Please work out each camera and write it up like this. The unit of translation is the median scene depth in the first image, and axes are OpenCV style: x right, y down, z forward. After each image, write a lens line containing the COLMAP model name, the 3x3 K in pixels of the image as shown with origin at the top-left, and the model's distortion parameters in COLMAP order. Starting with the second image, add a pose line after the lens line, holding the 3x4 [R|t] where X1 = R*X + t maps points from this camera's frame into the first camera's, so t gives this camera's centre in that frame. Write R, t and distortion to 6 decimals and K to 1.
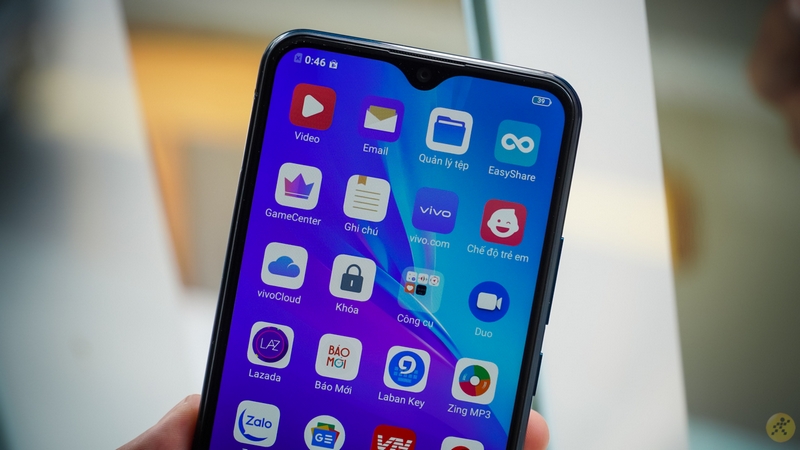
lens RADIAL K [[2568.7, 0, 399.6], [0, 2568.7, 224.9], [0, 0, 1]] dist [-0.390595, 0.000000]
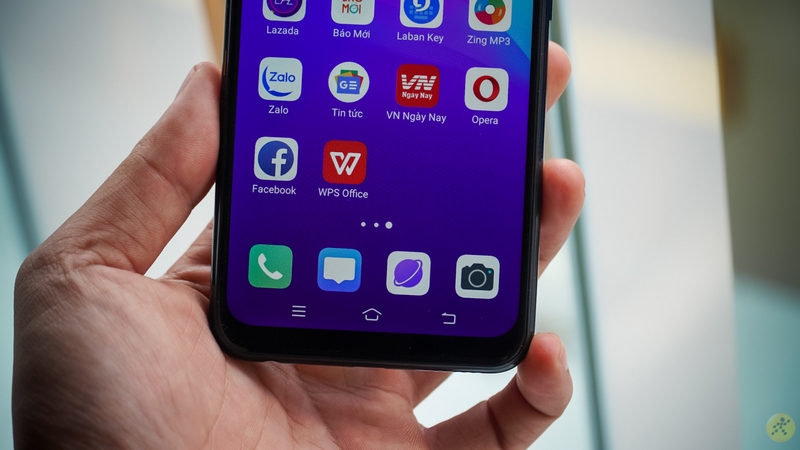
lens RADIAL K [[2568.7, 0, 400.6], [0, 2568.7, 225.0], [0, 0, 1]] dist [-0.390595, 0.000000]
pose [[0.991859, -0.125440, 0.021907, -0.038222], [0.126758, 0.989021, -0.075954, 0.216461], [-0.012139, 0.078113, 0.996871, 0.003235]]
